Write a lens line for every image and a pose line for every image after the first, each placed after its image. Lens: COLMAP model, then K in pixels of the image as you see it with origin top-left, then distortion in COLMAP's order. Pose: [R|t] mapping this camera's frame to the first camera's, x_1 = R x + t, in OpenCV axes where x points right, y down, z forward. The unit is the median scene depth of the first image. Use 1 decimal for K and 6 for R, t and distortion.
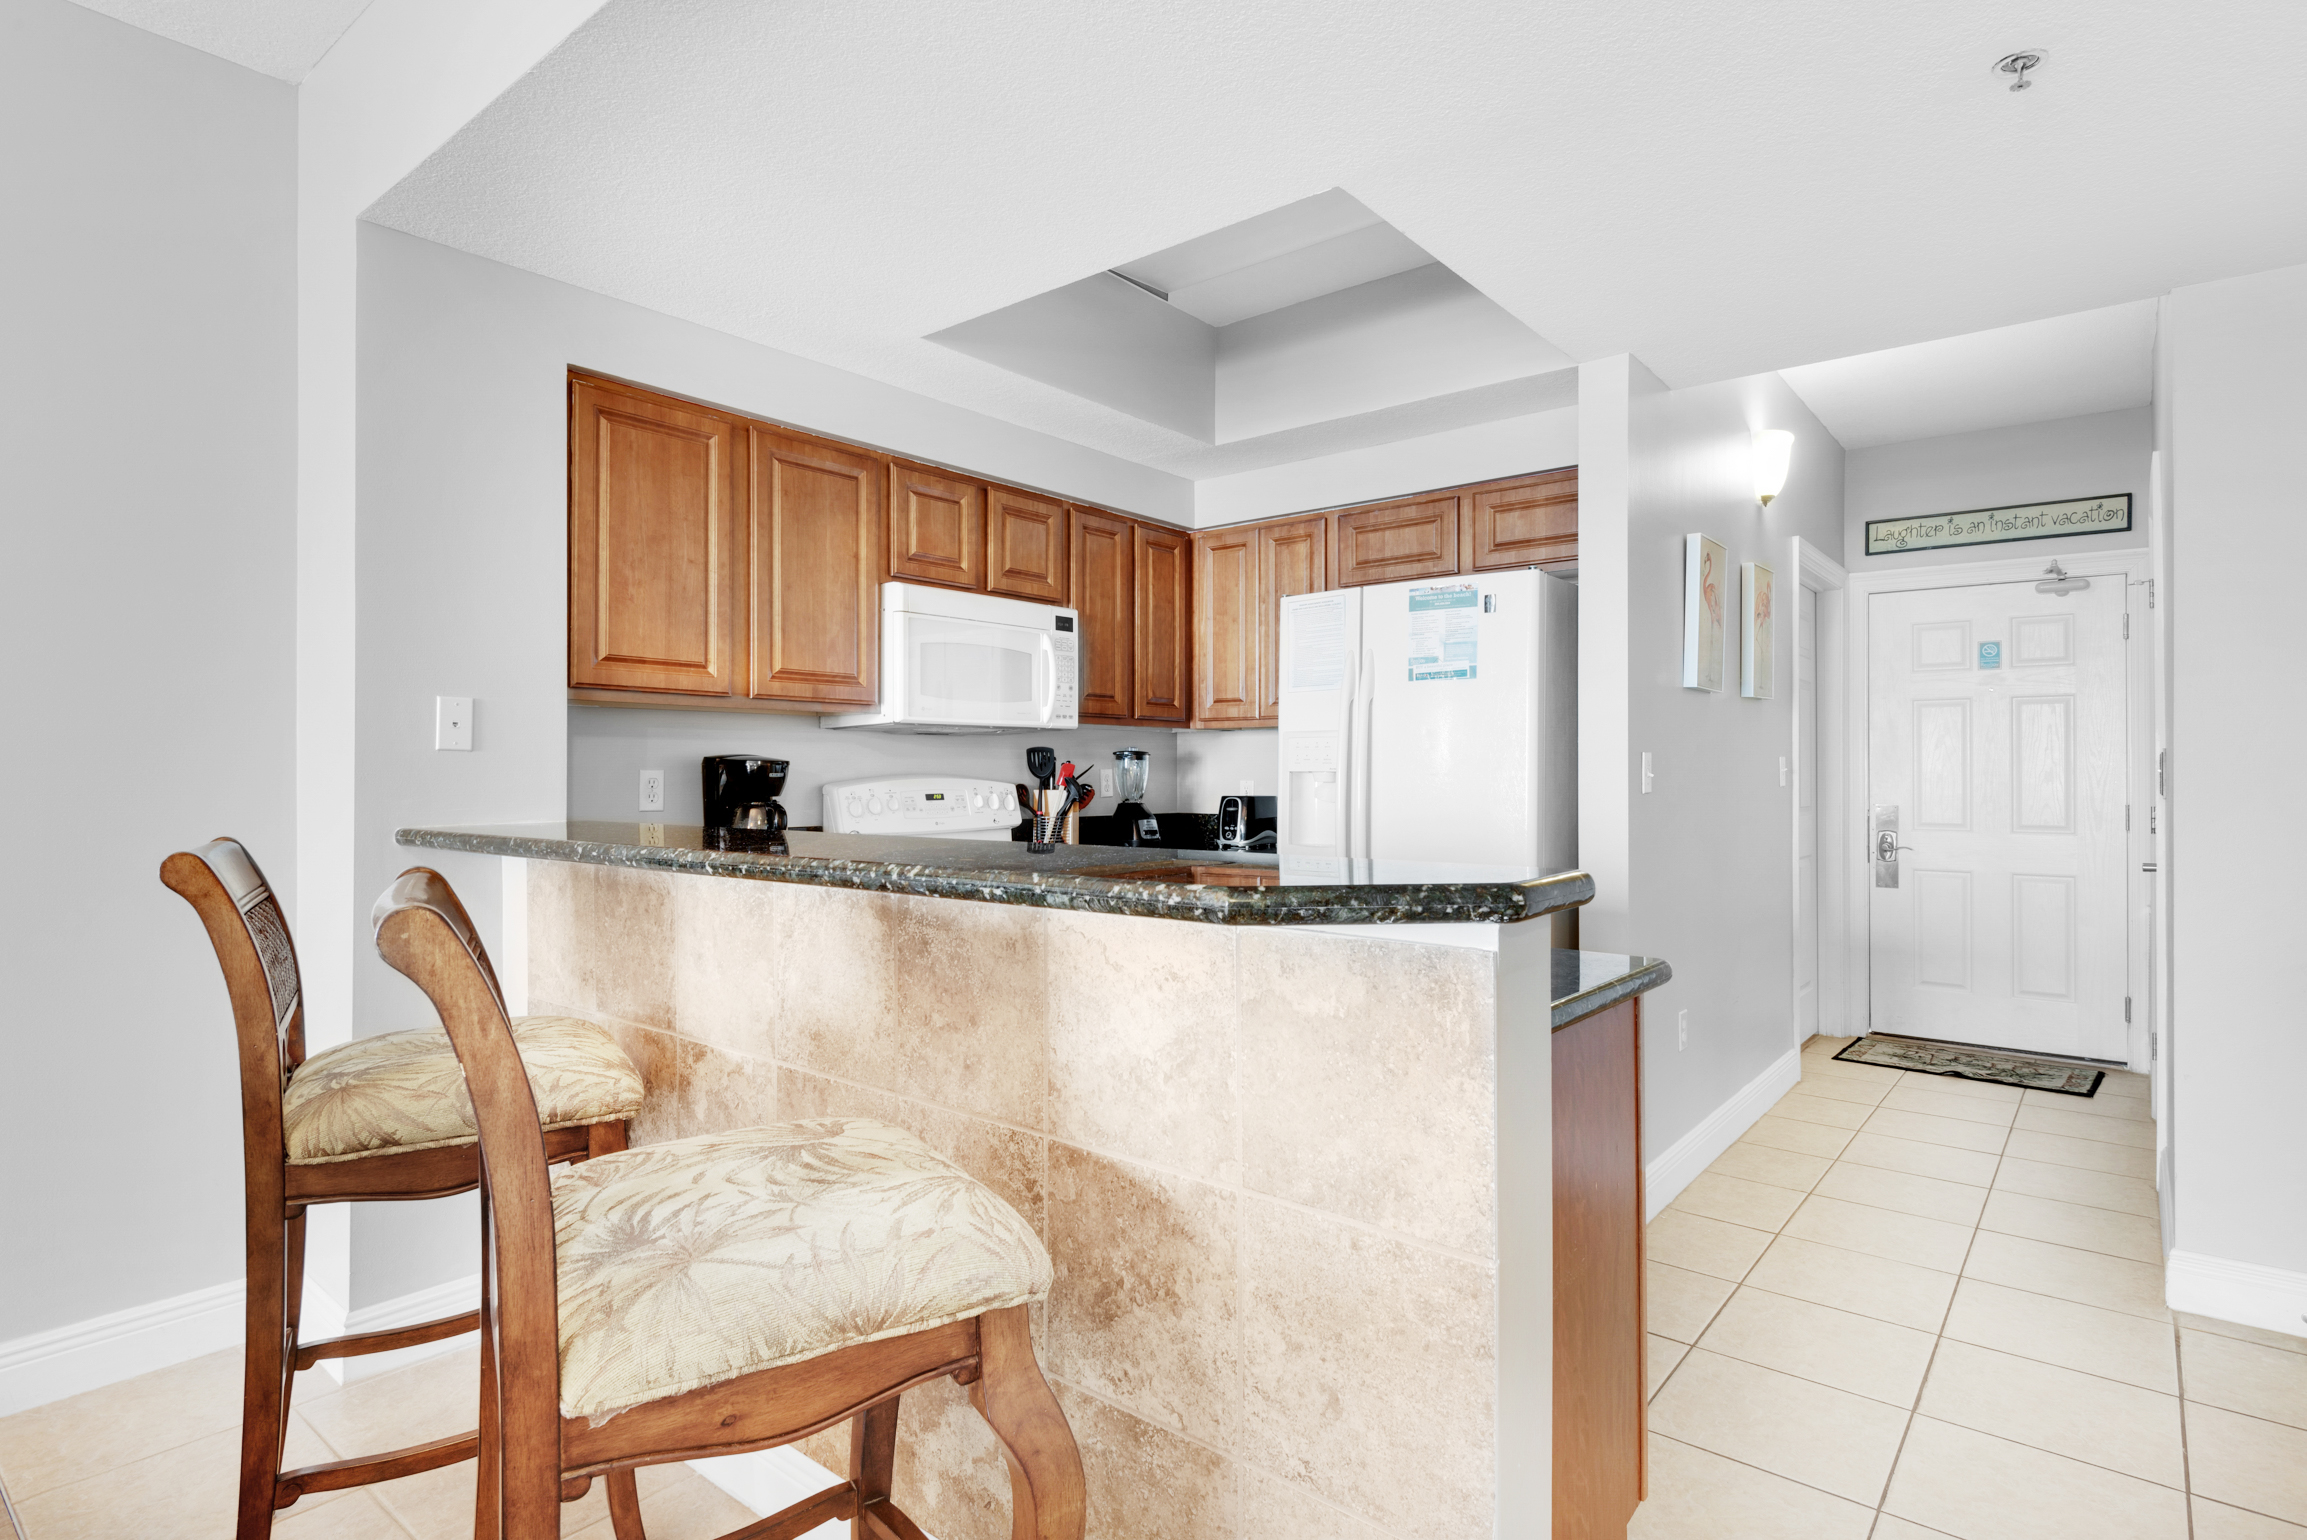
lens RADIAL K [[1183.8, 0, 1153.5], [0, 1183.8, 770.0], [0, 0, 1]] dist [0.050431, -0.035883]
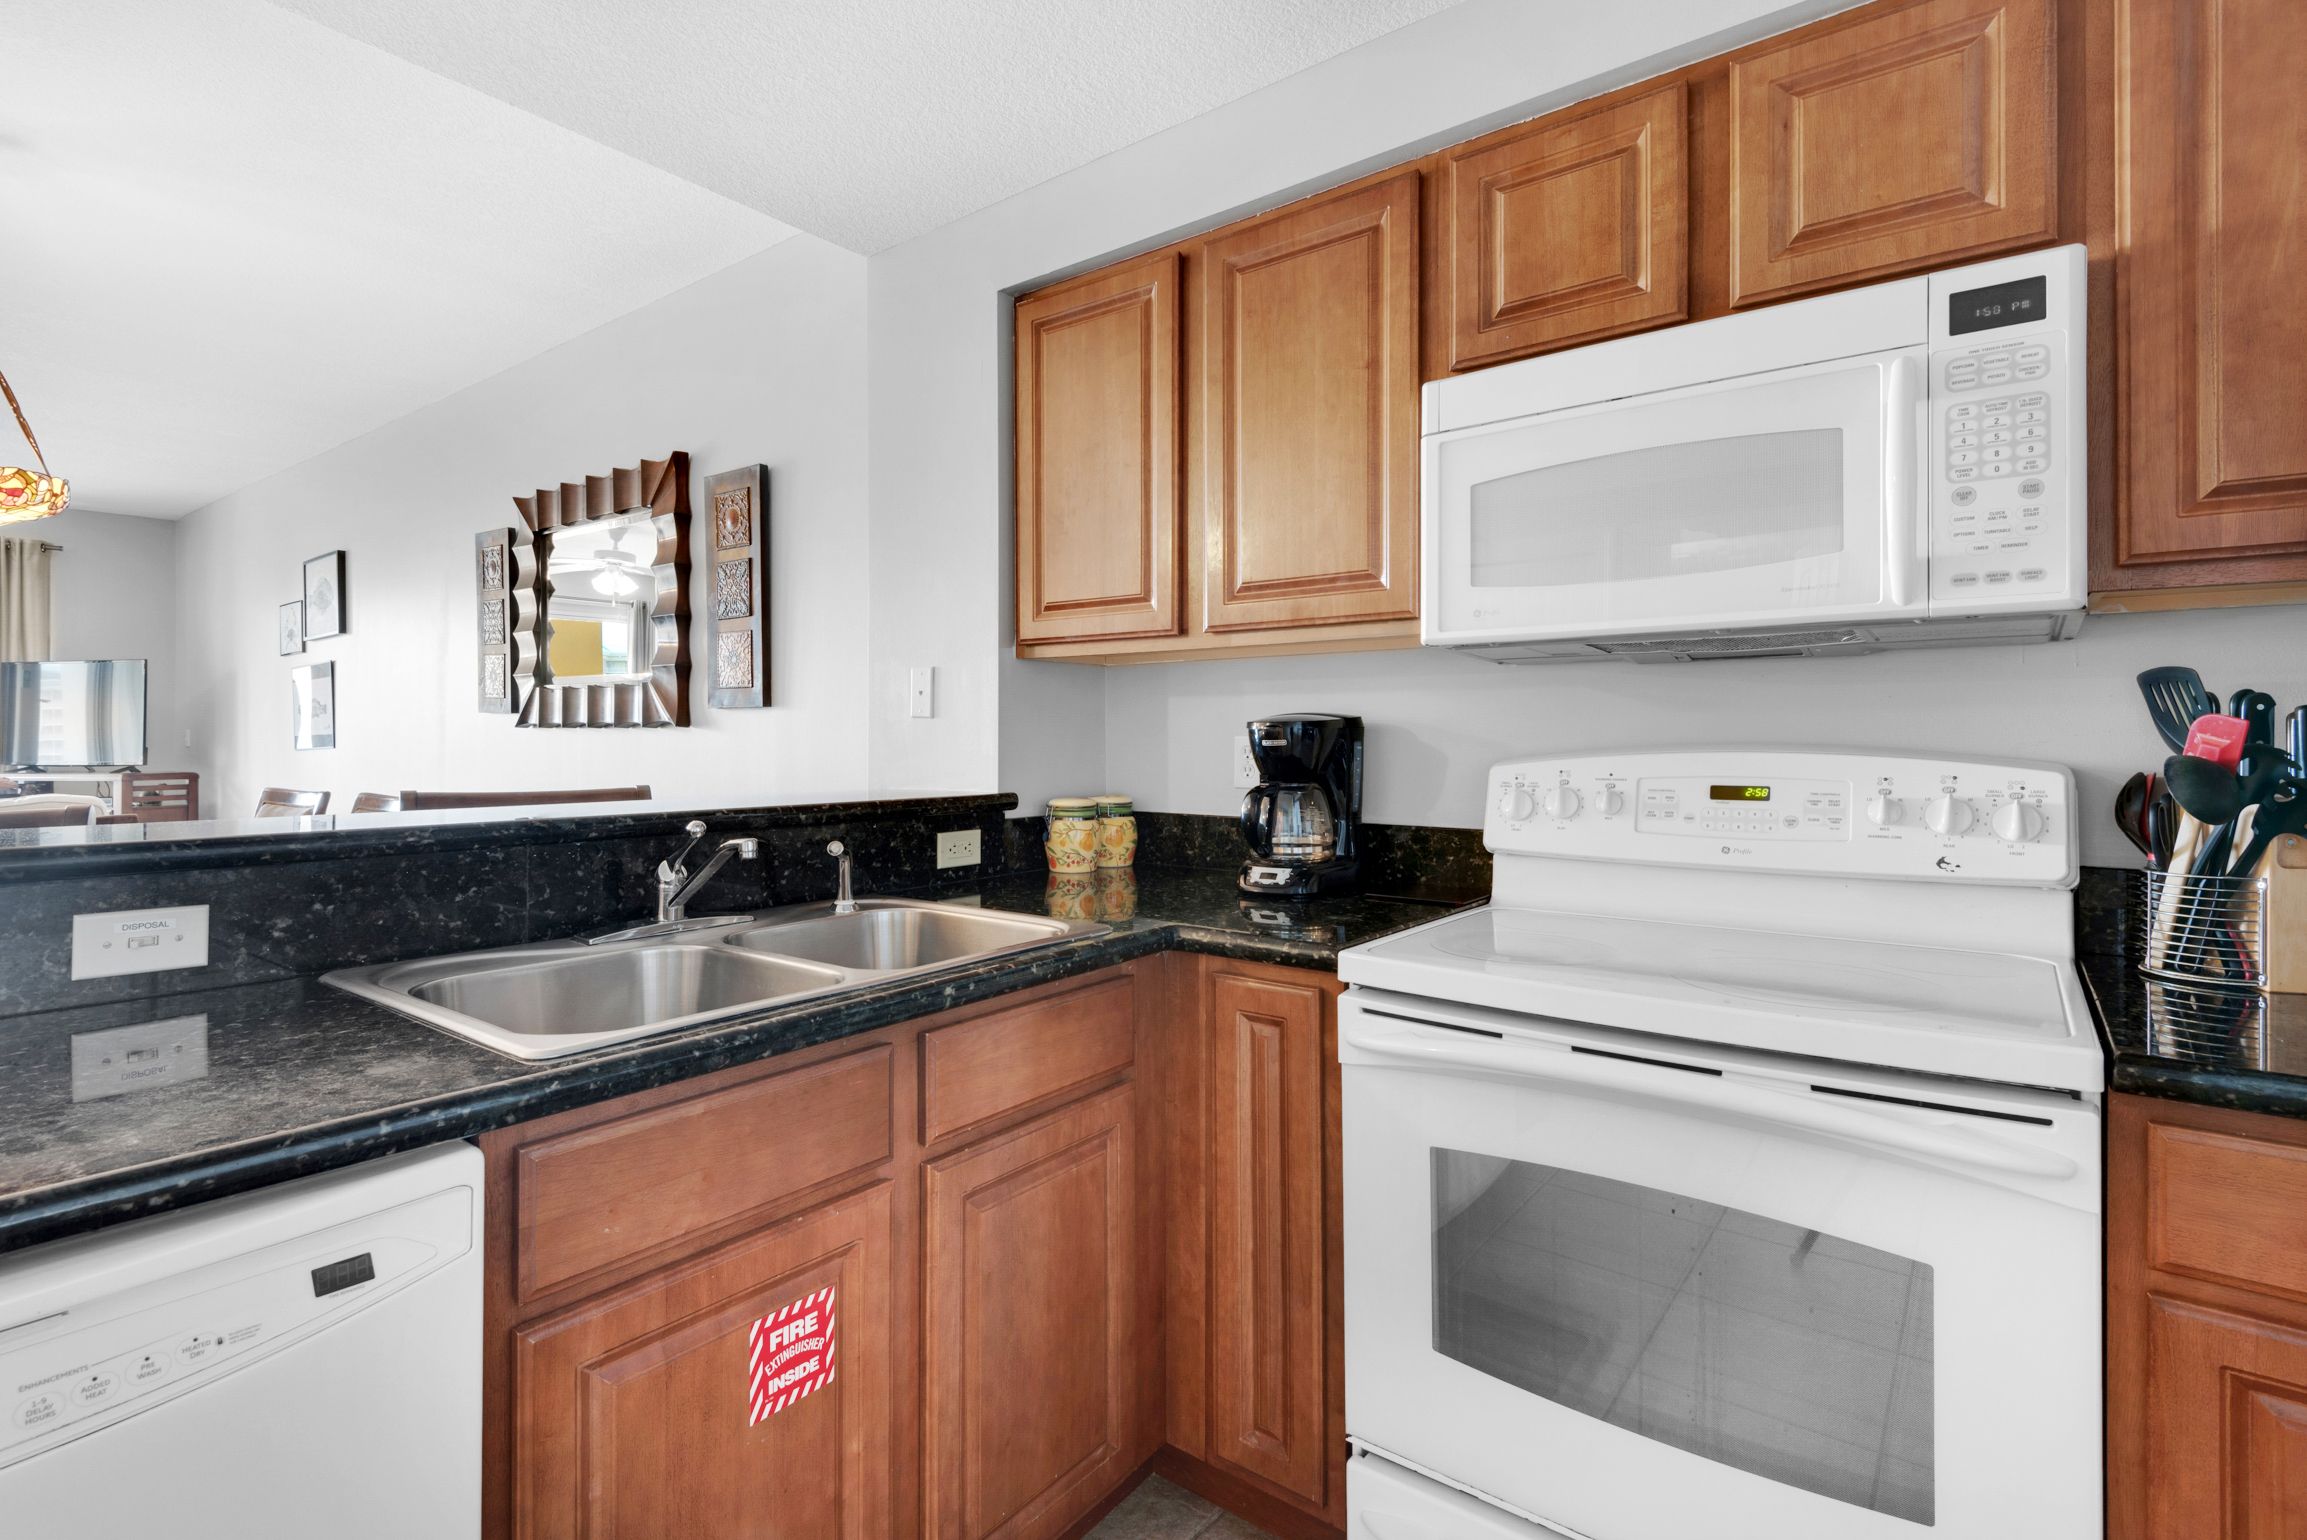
lens RADIAL K [[1087.4, 0, 1080.0], [0, 1087.4, 765.5], [0, 0, 1]] dist [0.032686, -0.026399]
pose [[-0.000537, 0.024269, -0.999705, 0.242432], [-0.000294, 0.999705, 0.024269, 0.001718], [1.000000, 0.000307, -0.000530, 0.728709]]
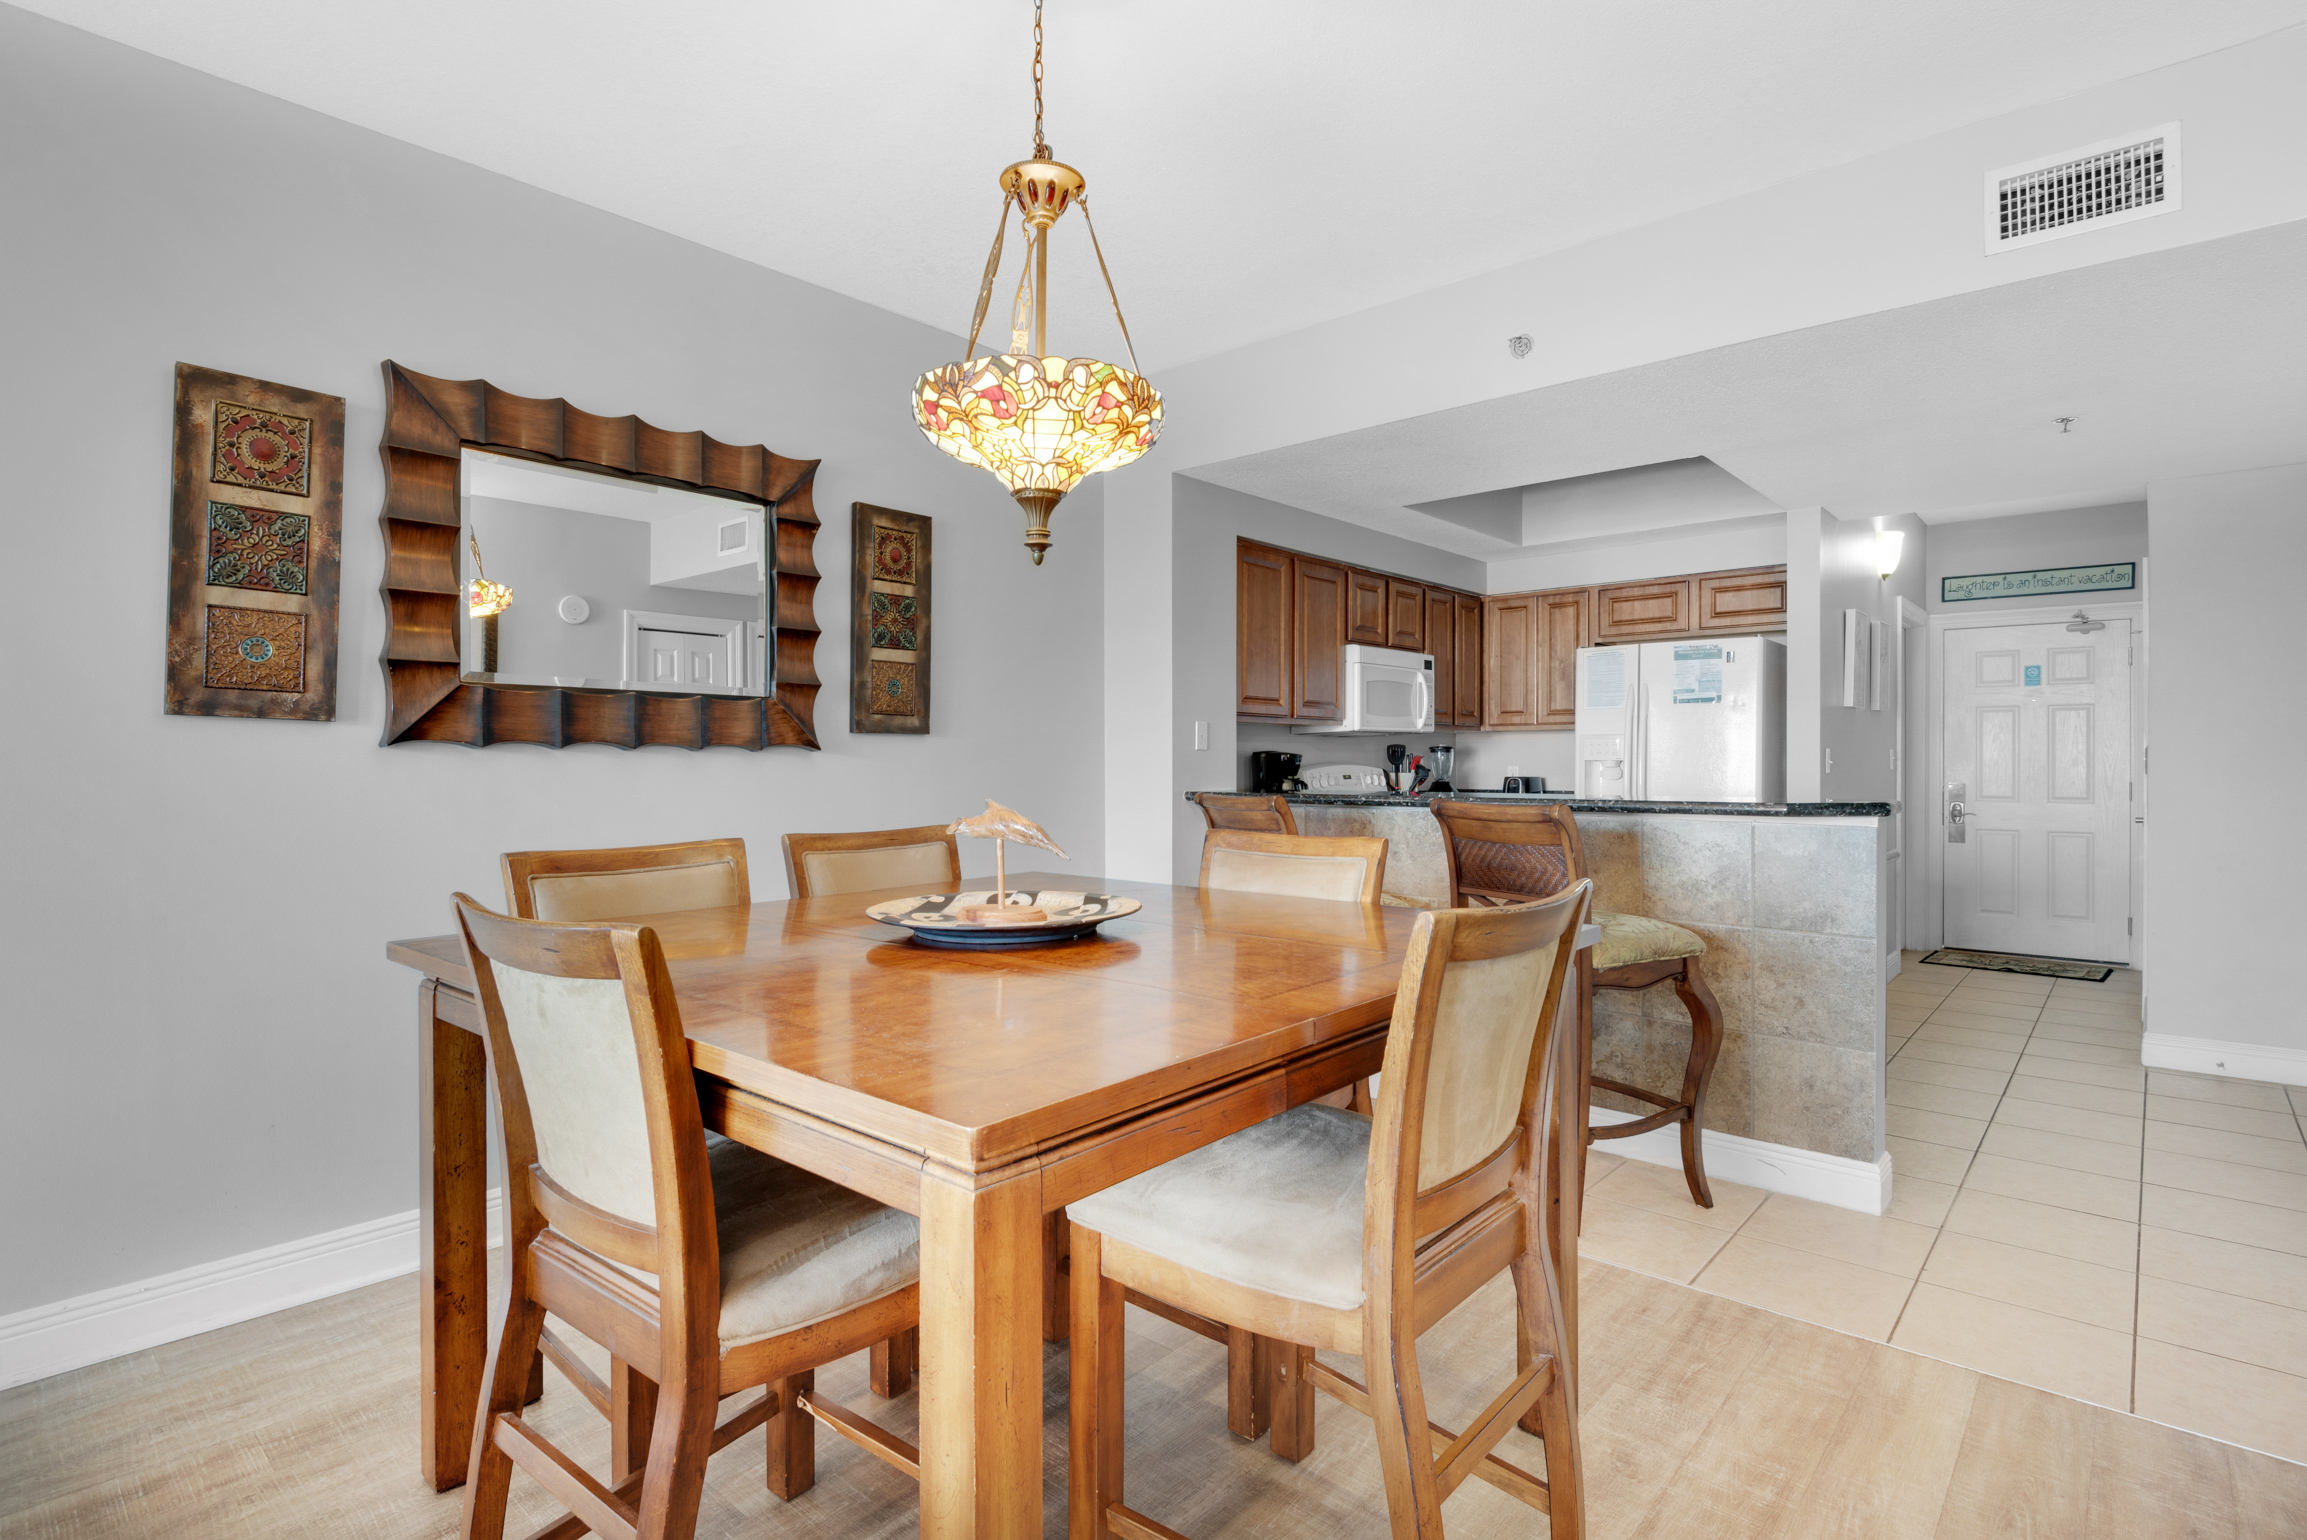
lens RADIAL K [[1183.8, 0, 1153.5], [0, 1183.8, 770.0], [0, 0, 1]] dist [0.050431, -0.035883]
pose [[0.999932, -0.001959, -0.011470, -0.411213], [0.002081, 0.999941, 0.010615, -0.003743], [0.011448, -0.010638, 0.999878, -0.544375]]
